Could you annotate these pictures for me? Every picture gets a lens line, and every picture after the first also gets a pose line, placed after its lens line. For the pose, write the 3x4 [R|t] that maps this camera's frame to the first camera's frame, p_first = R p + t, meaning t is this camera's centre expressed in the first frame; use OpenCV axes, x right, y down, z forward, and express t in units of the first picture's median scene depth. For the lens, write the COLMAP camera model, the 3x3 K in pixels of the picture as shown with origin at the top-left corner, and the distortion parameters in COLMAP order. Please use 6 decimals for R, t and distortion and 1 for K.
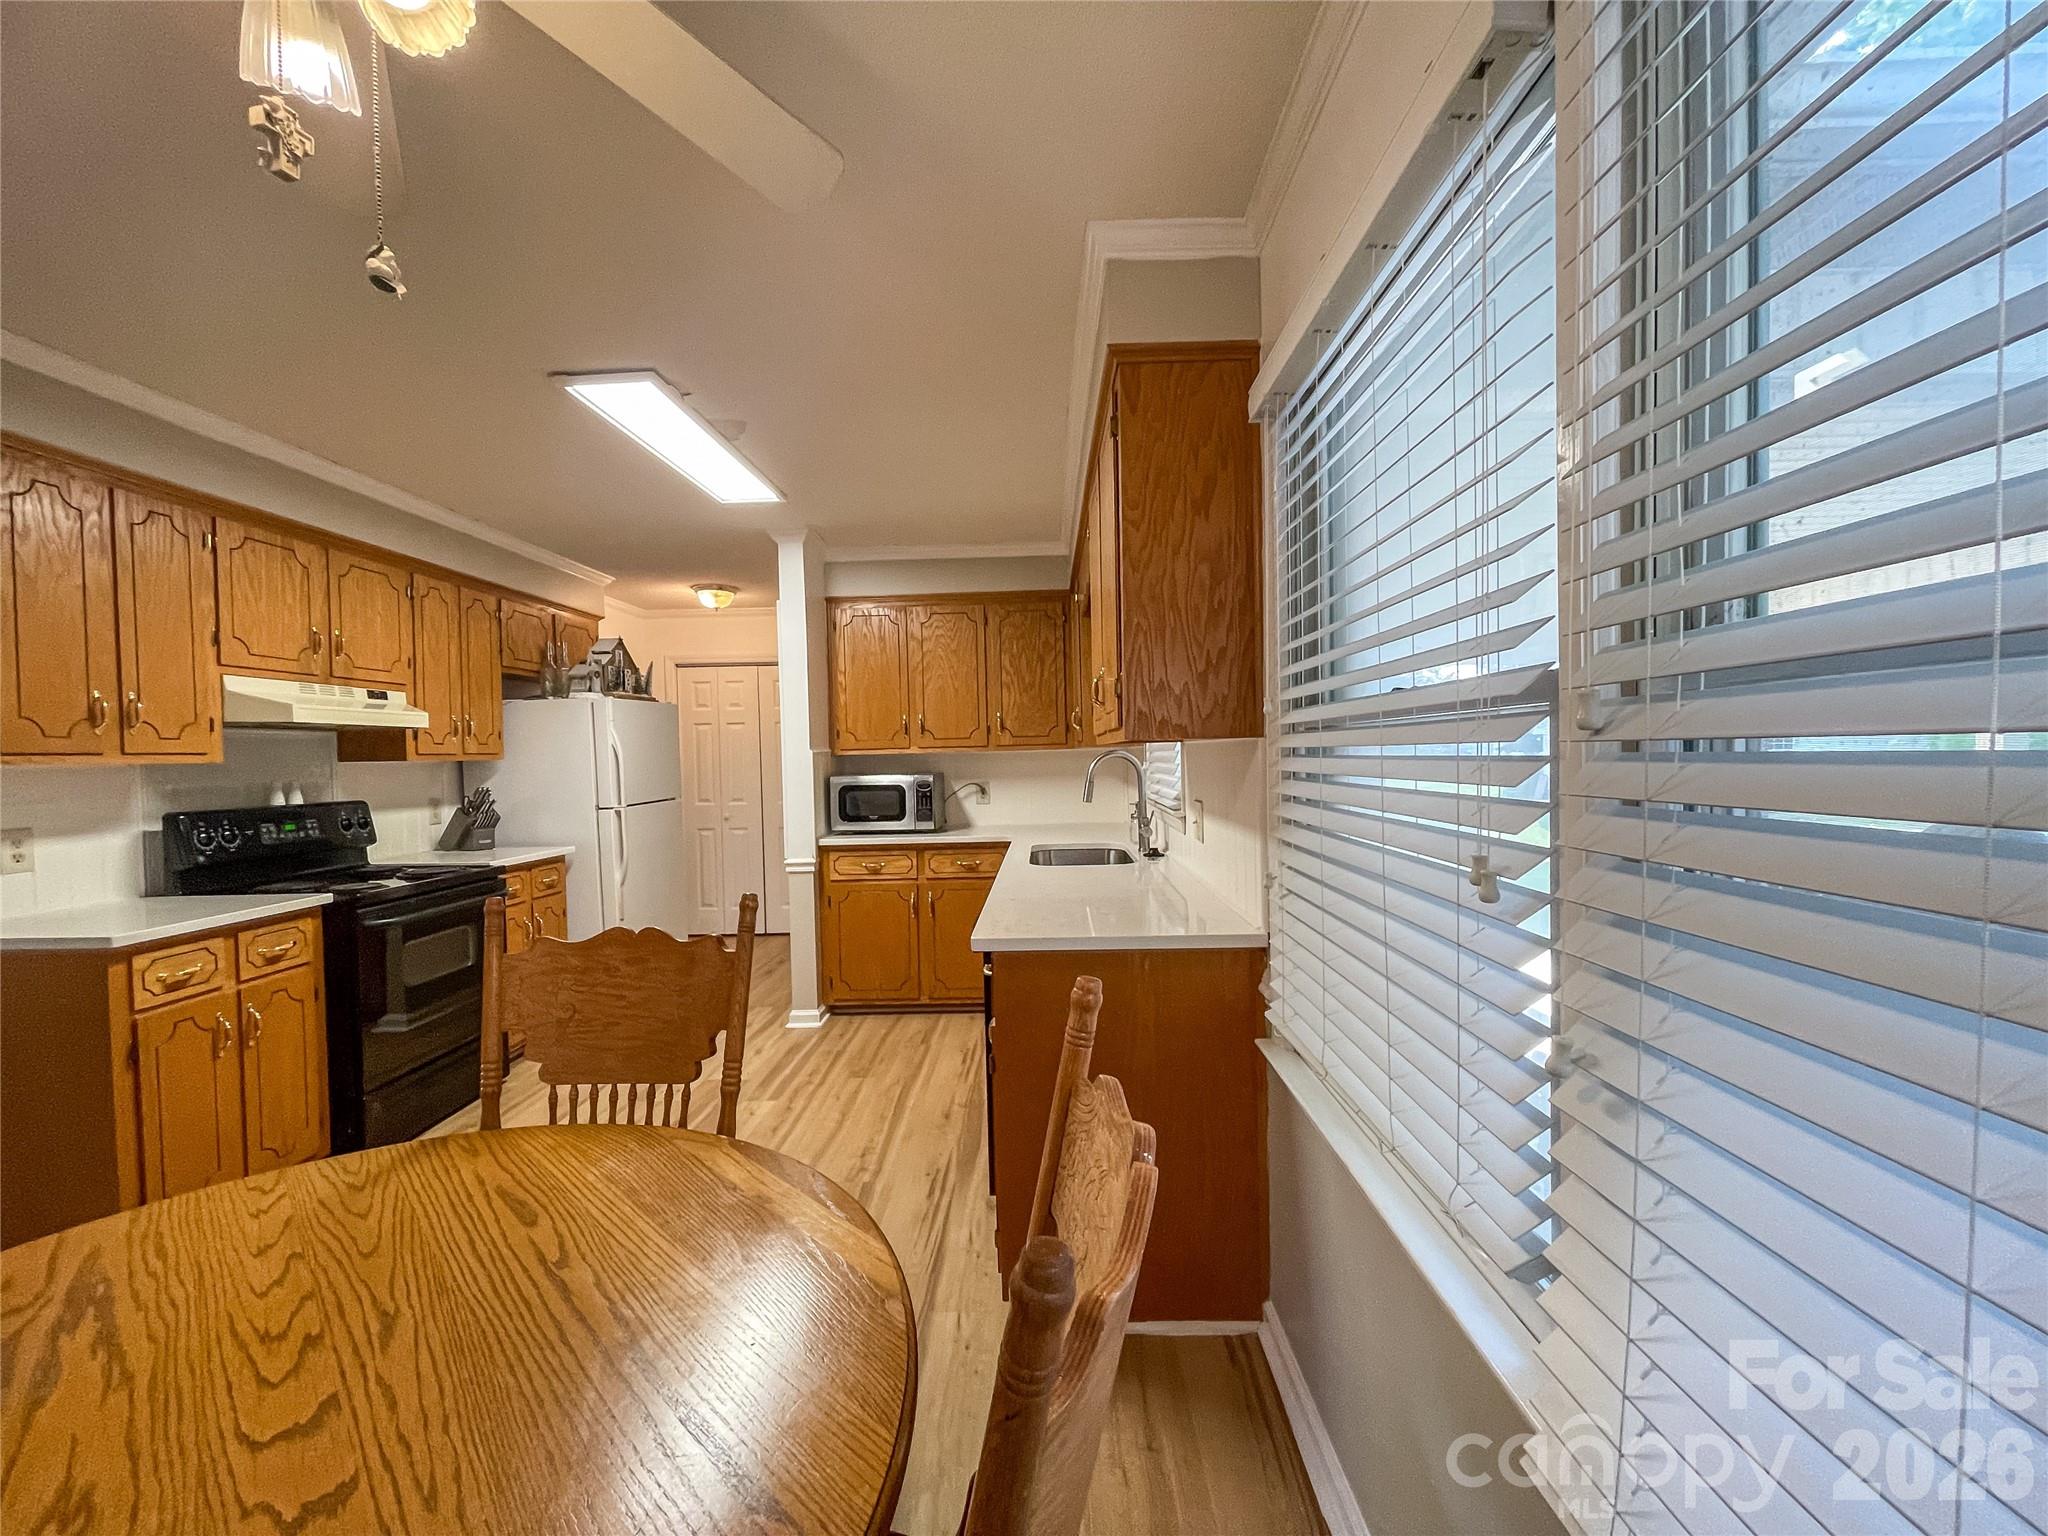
lens RADIAL K [[825.6, 0, 1021.4], [0, 825.6, 771.8], [0, 0, 1]] dist [-0.001338, -0.000912]
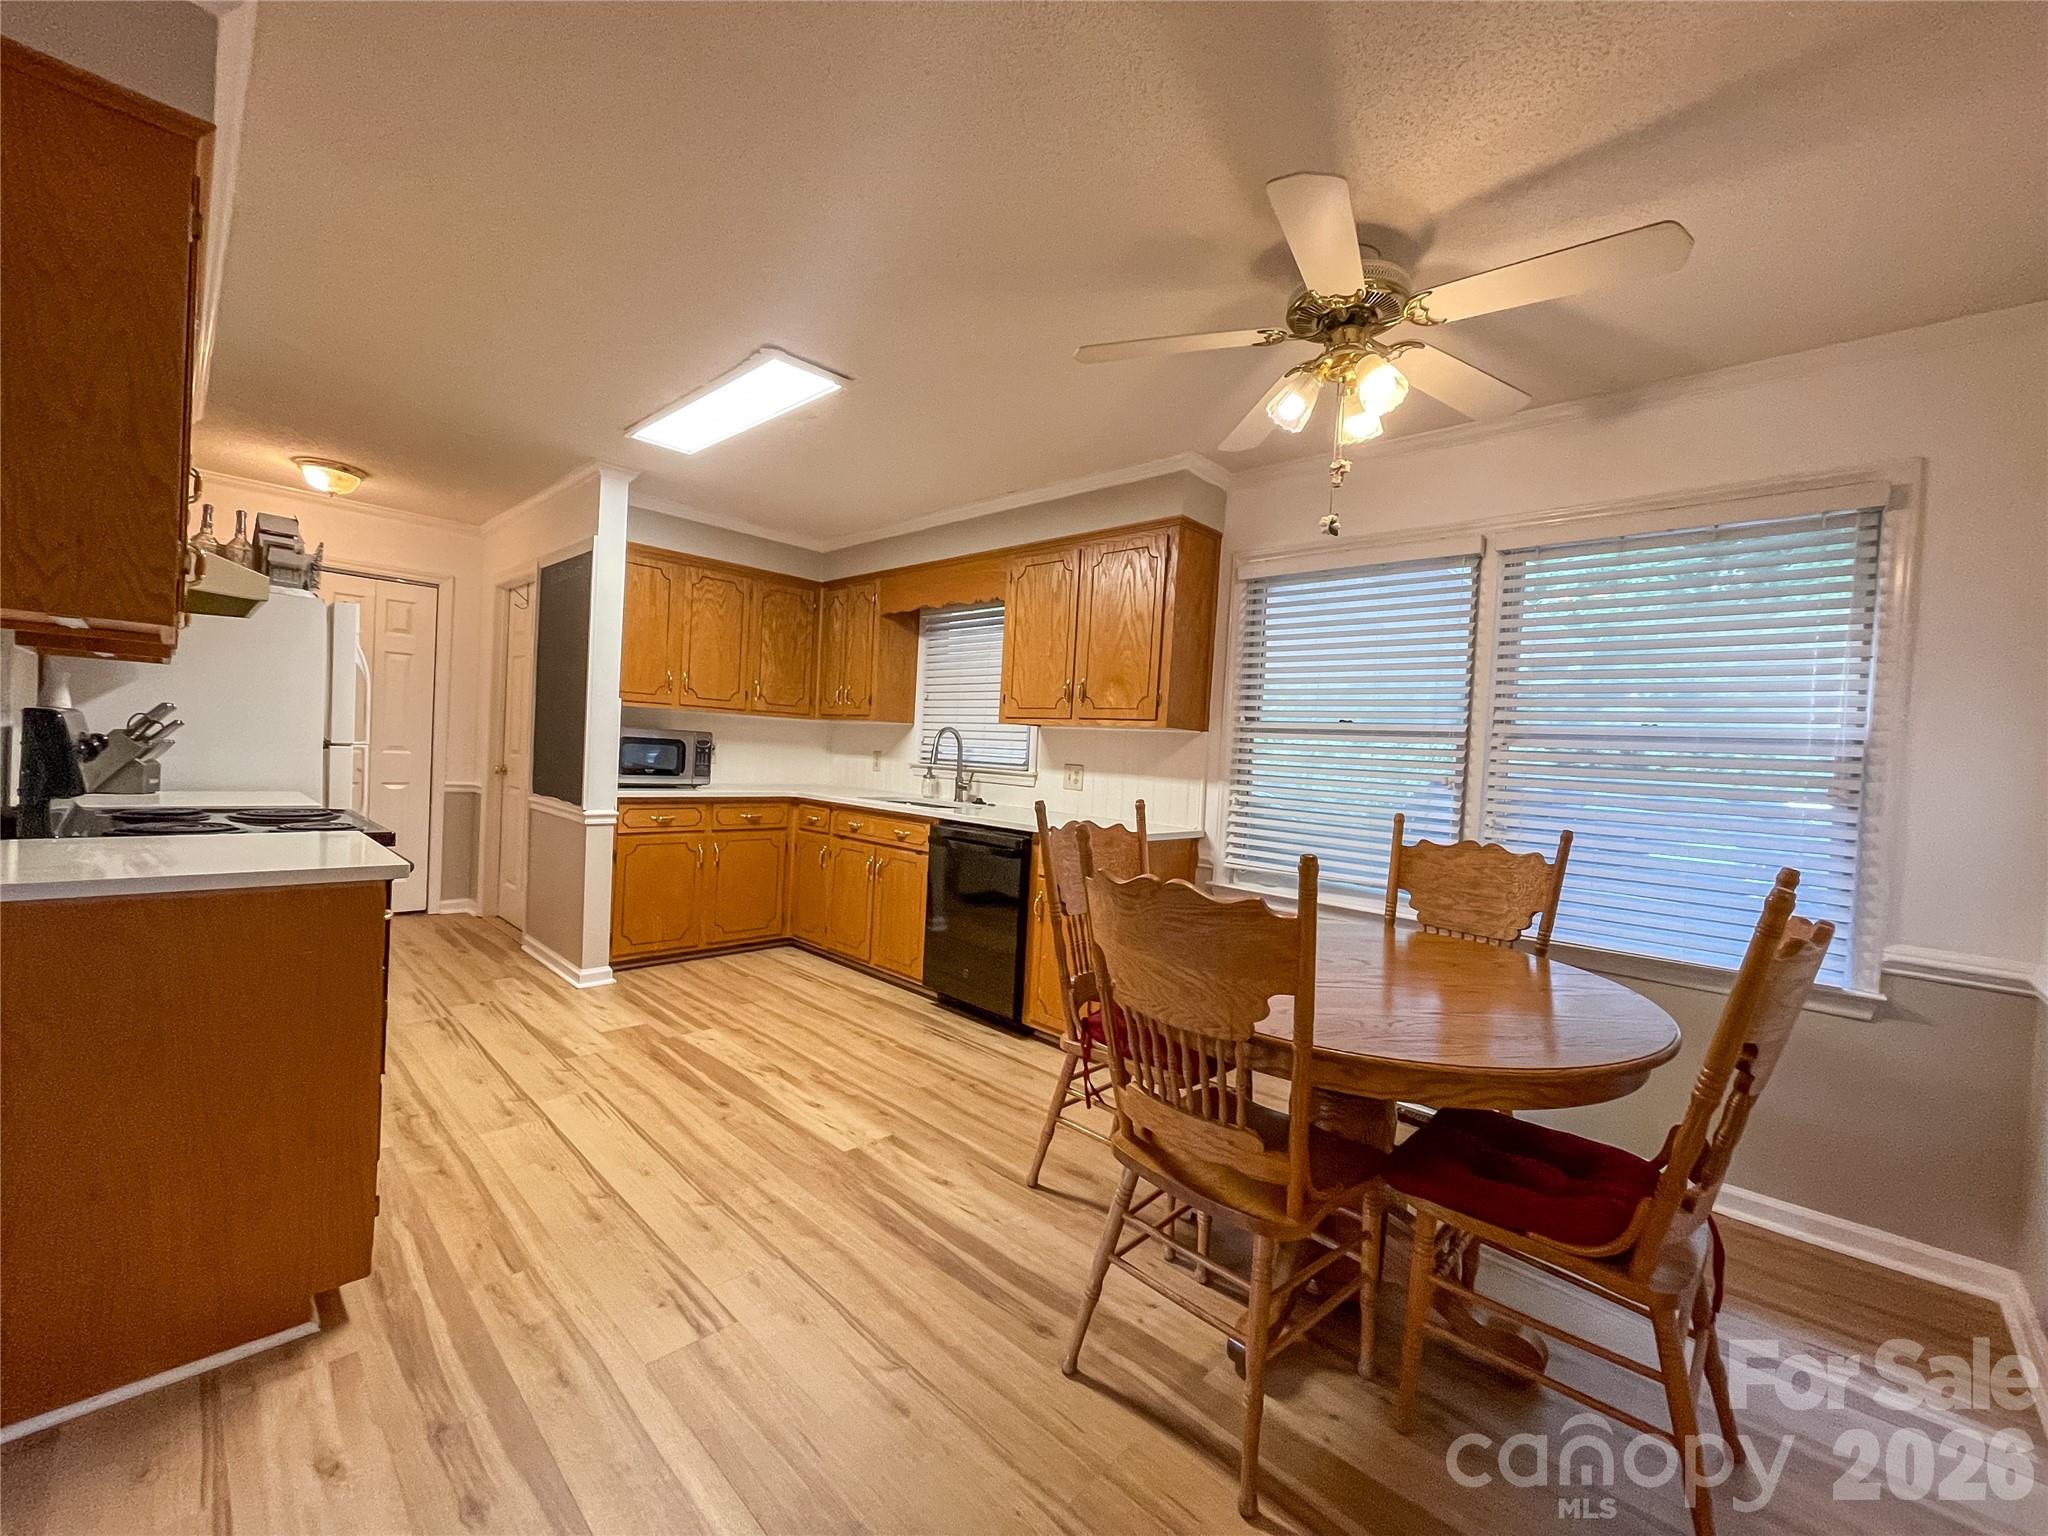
lens RADIAL K [[827.5, 0, 1020.3], [0, 827.5, 773.2], [0, 0, 1]] dist [-0.001174, -0.000135]
pose [[0.672329, 0.038742, 0.739238, -1.083821], [-0.054483, 0.998511, -0.002779, 0.063827], [-0.738244, -0.038408, 0.673439, -0.001662]]
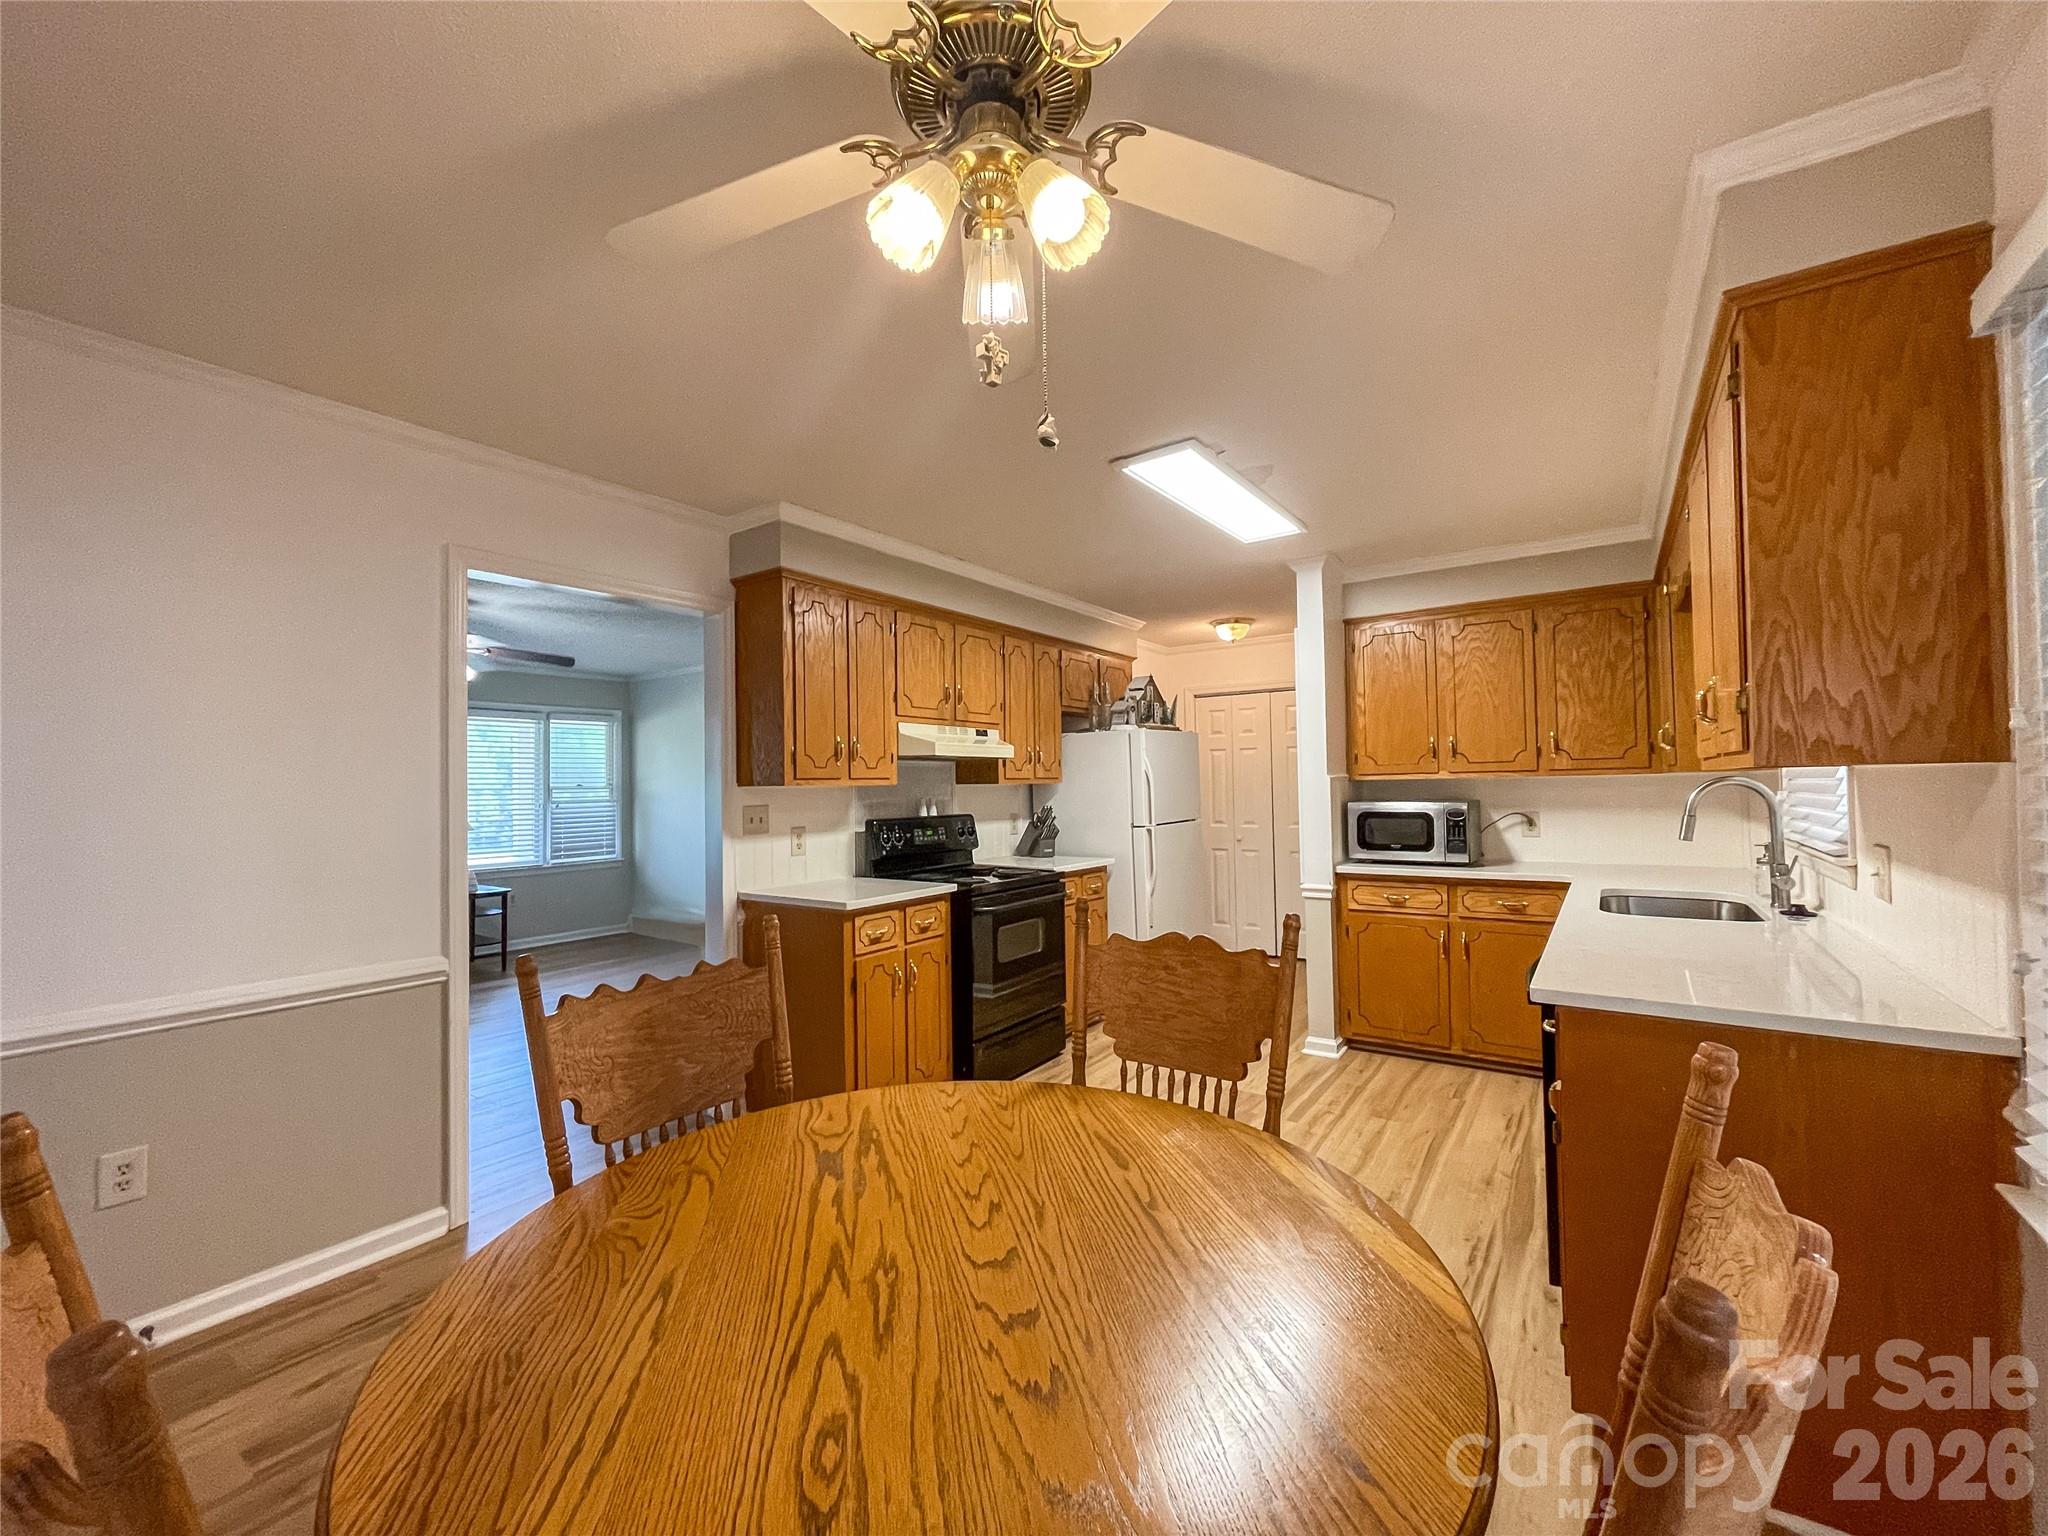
lens RADIAL K [[825.6, 0, 1021.4], [0, 825.6, 771.8], [0, 0, 1]] dist [-0.001338, -0.000912]
pose [[0.830491, -0.001980, -0.557029, -0.014727], [-0.013590, 0.999624, -0.023815, -0.003075], [0.556866, 0.027348, 0.830152, -0.047931]]
